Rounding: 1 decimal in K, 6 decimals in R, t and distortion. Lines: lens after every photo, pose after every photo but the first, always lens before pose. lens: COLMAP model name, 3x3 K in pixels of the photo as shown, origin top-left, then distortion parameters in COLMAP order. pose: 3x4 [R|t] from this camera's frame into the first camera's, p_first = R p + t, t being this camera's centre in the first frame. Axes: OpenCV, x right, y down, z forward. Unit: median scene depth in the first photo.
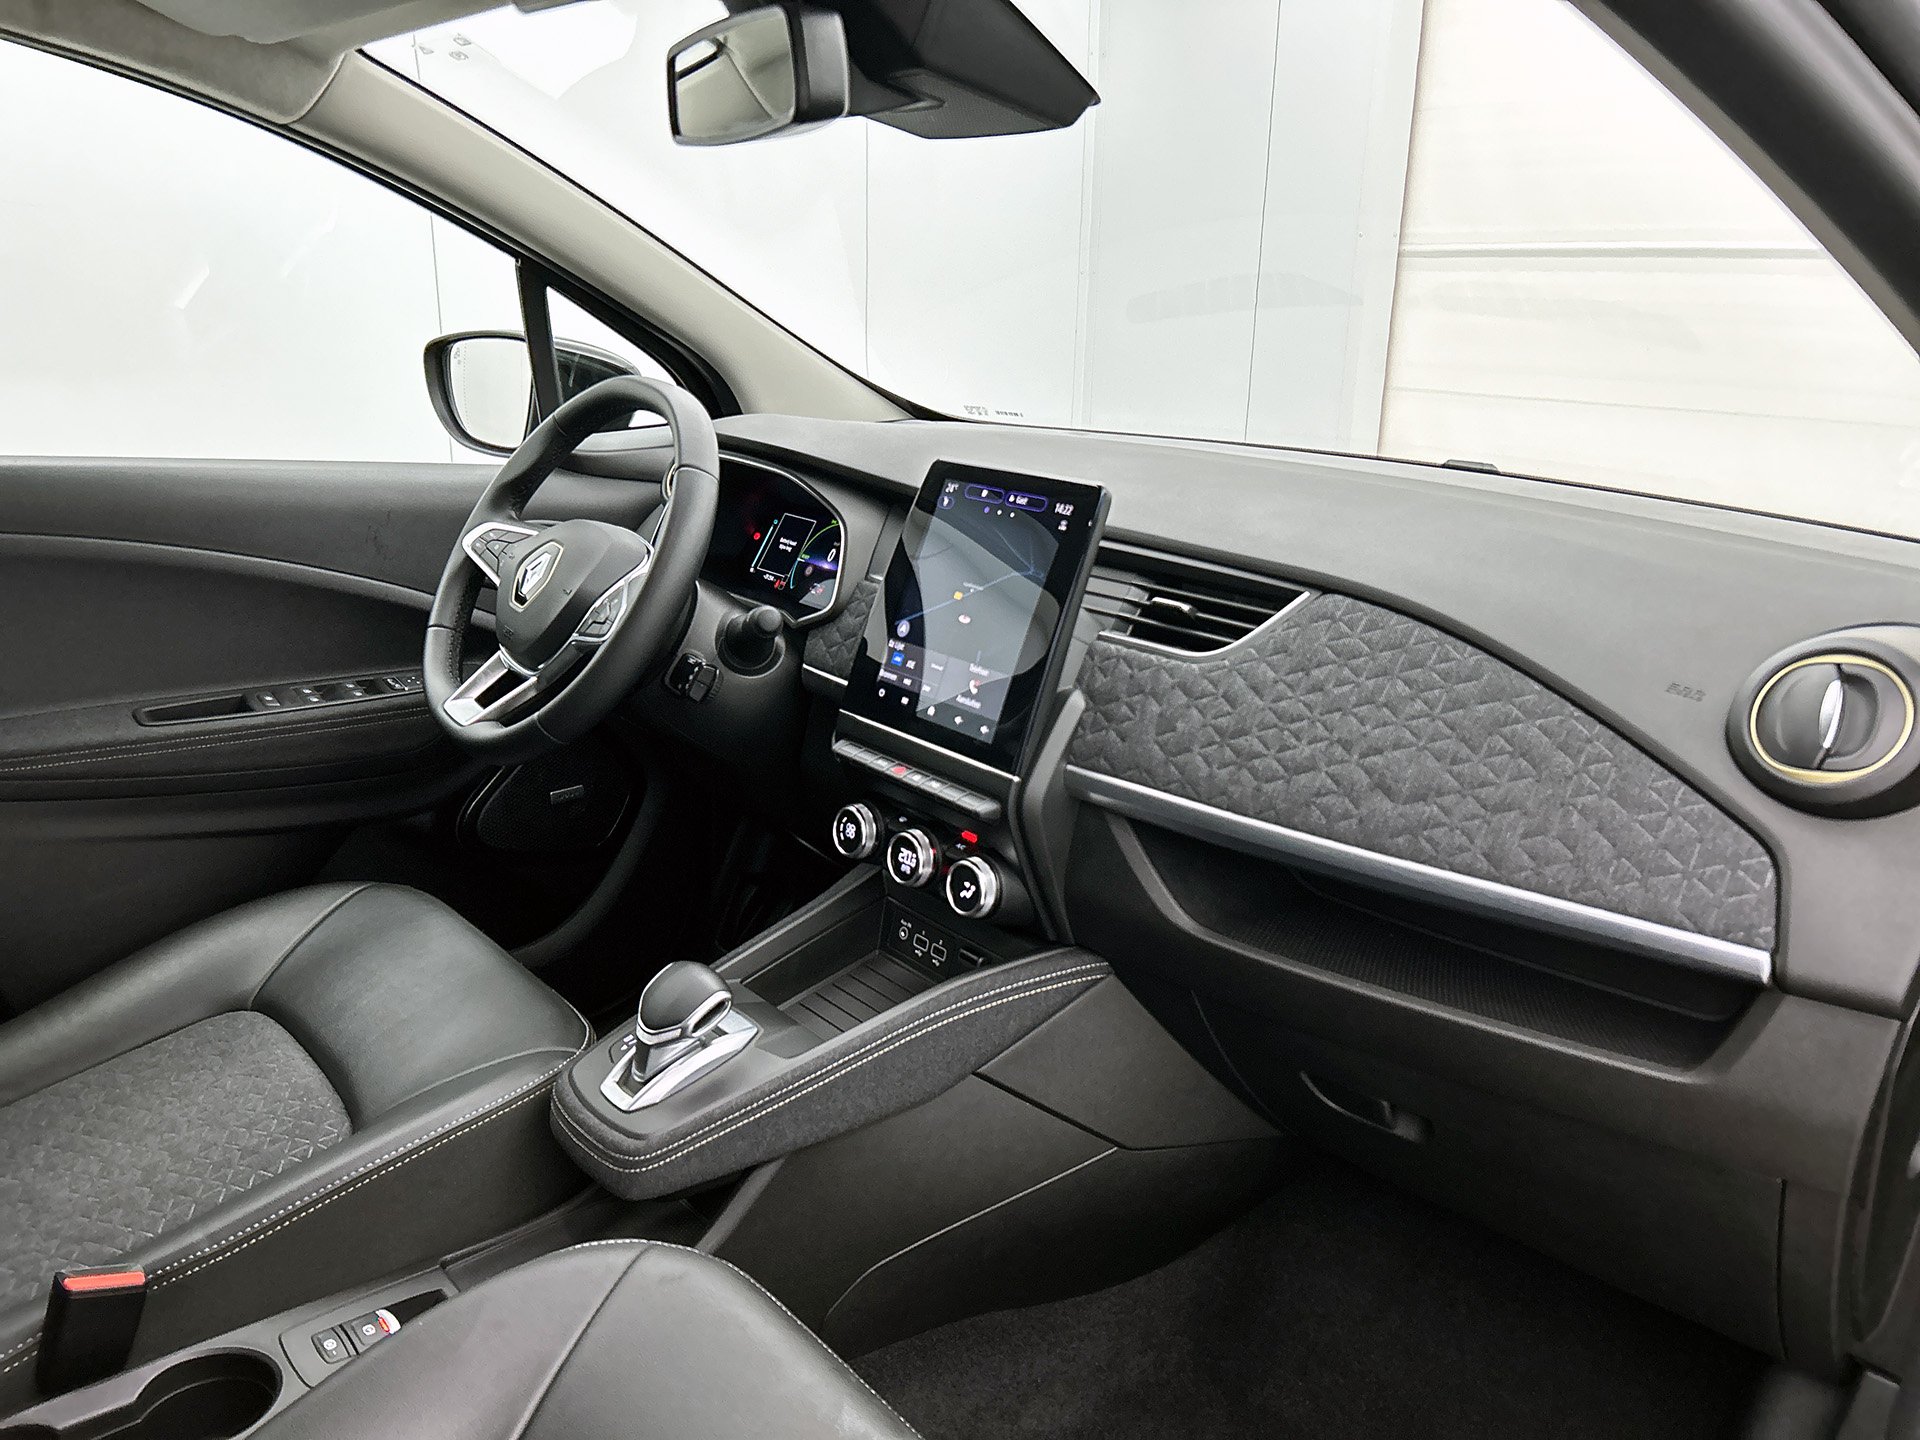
lens RADIAL K [[1428.2, 0, 955.9], [0, 1428.2, 734.2], [0, 0, 1]] dist [0.110657, -0.000926]
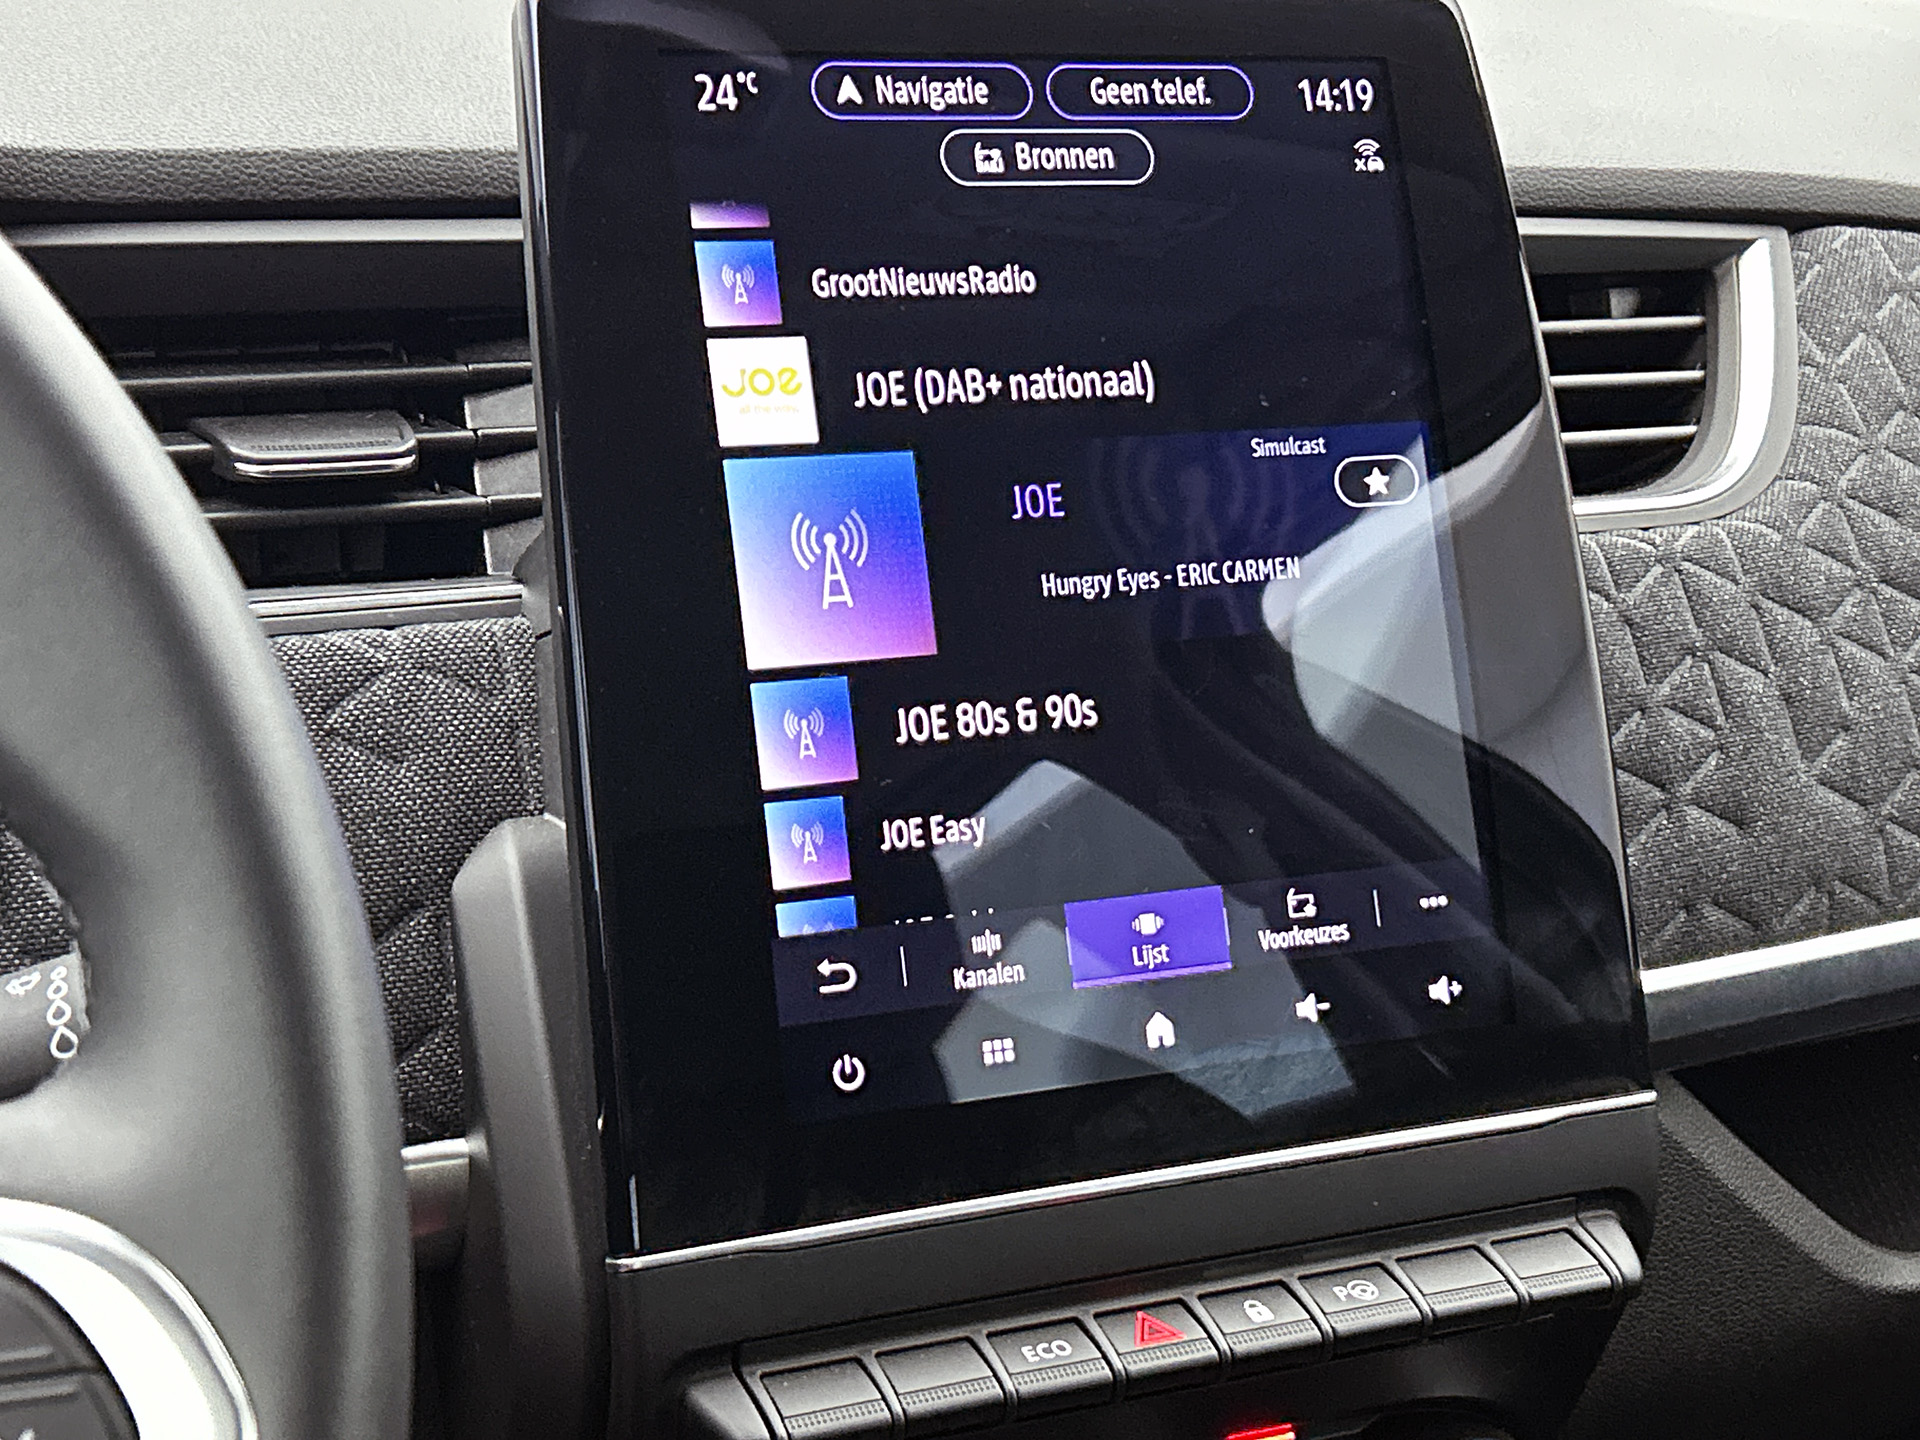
lens RADIAL K [[3152.4, 0, 963.5], [0, 3152.4, 723.5], [0, 0, 1]] dist [0.368420, -1.687114]
pose [[0.249299, -0.294728, 0.922489, -0.513566], [0.242989, 0.941129, 0.235017, -0.202992], [-0.937447, 0.165565, 0.306238, 0.903895]]
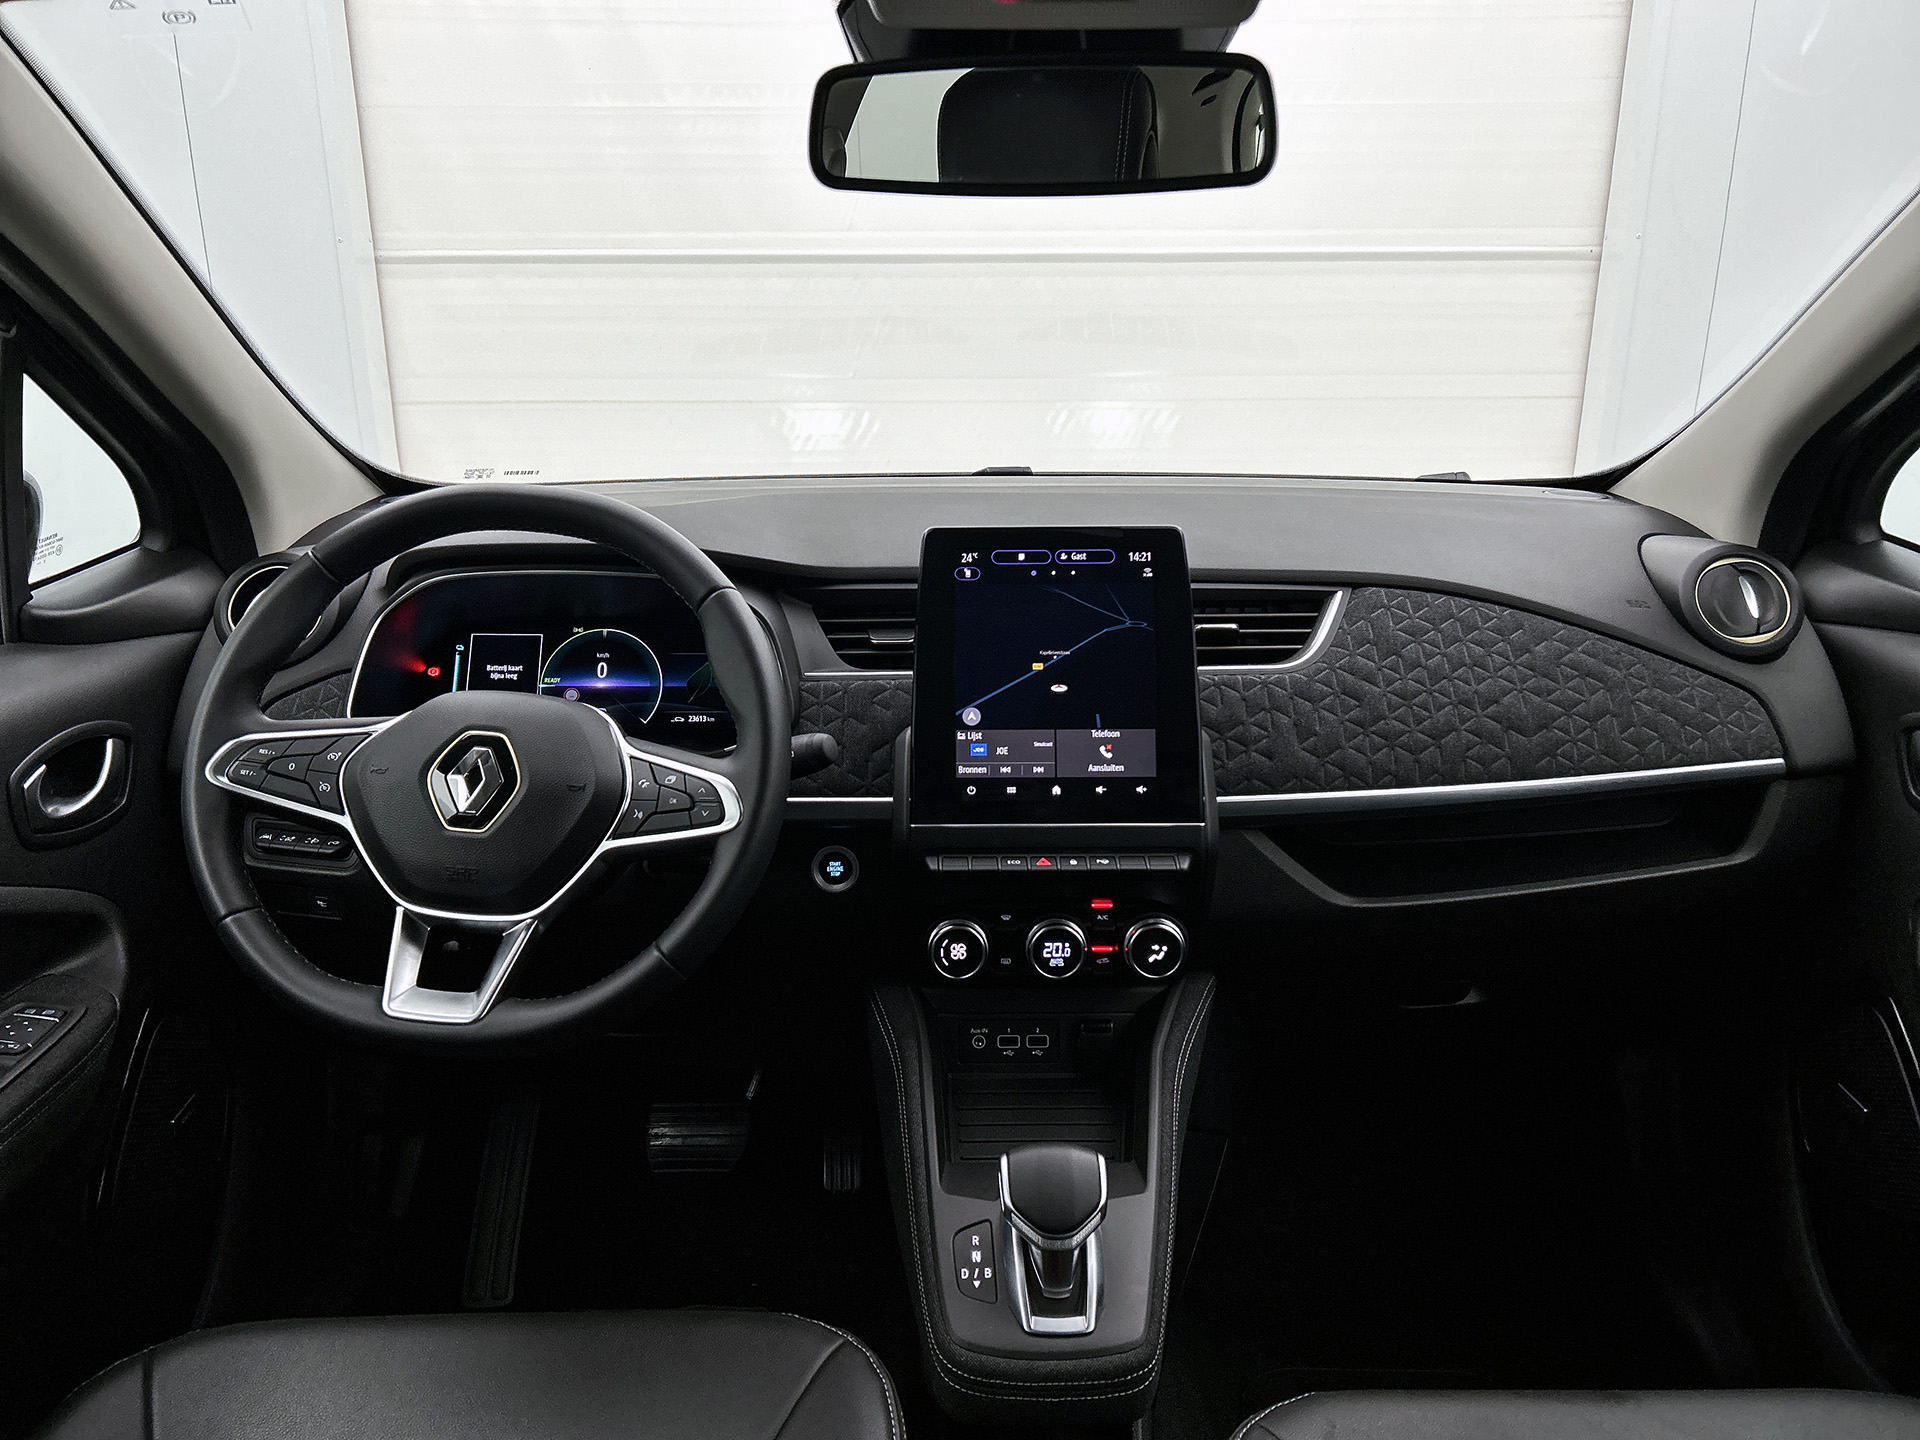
lens RADIAL K [[1447.8, 0, 960.0], [0, 1447.8, 720.0], [0, 0, 1]] dist [0.058755, -0.002294]
pose [[0.645004, -0.249359, 0.722350, -0.770013], [0.250059, 0.962094, 0.108837, -0.189229], [-0.722108, 0.110430, 0.682909, 0.408742]]
